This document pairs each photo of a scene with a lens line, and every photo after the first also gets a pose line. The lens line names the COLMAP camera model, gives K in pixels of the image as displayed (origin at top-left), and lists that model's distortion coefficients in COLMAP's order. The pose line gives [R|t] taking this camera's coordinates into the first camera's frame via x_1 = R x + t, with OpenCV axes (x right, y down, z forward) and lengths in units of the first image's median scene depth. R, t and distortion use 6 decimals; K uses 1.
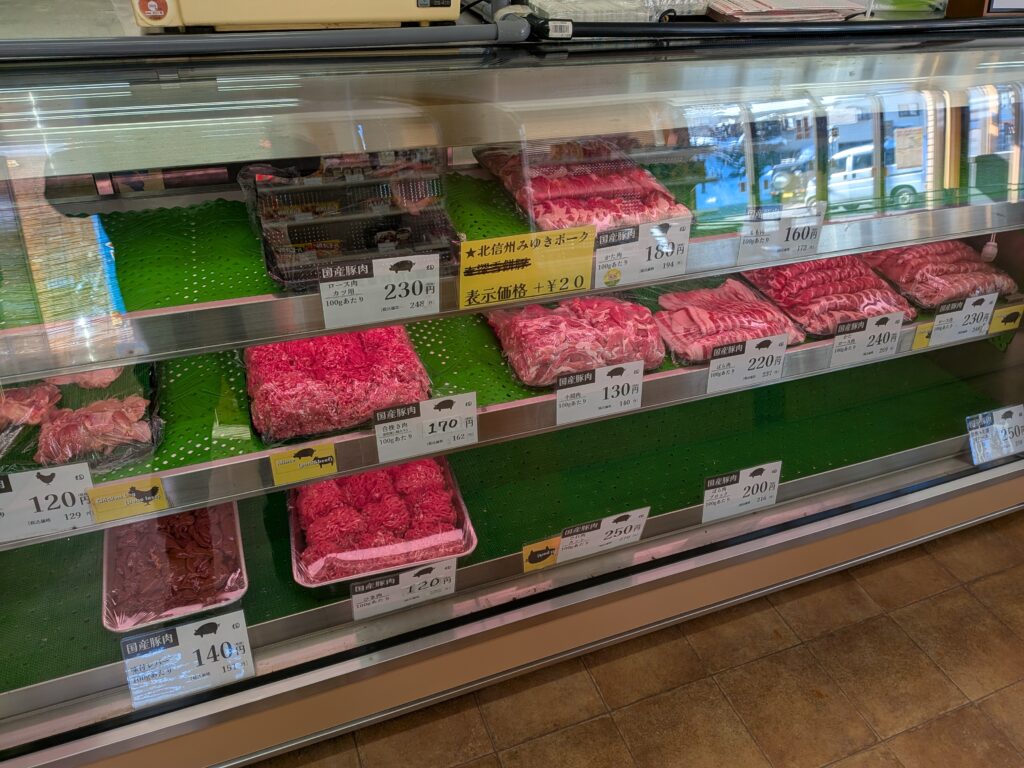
lens RADIAL K [[829.8, 0, 511.7], [0, 829.8, 368.2], [0, 0, 1]] dist [0.073502, -0.191821]
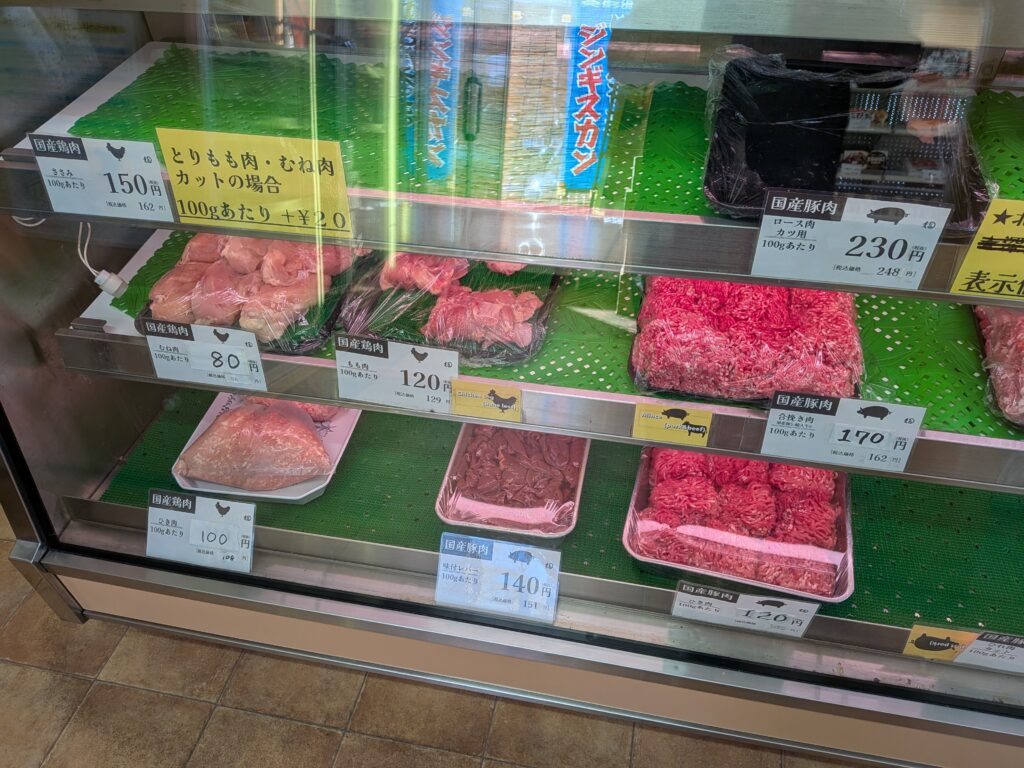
lens RADIAL K [[670.9, 0, 512.0], [0, 670.9, 384.0], [0, 0, 1]] dist [0.106112, -0.130706]
pose [[0.829269, 0.339686, -0.443764, -0.088812], [-0.242218, 0.934074, 0.262366, -0.063054], [0.503630, -0.110084, 0.856877, 0.319890]]
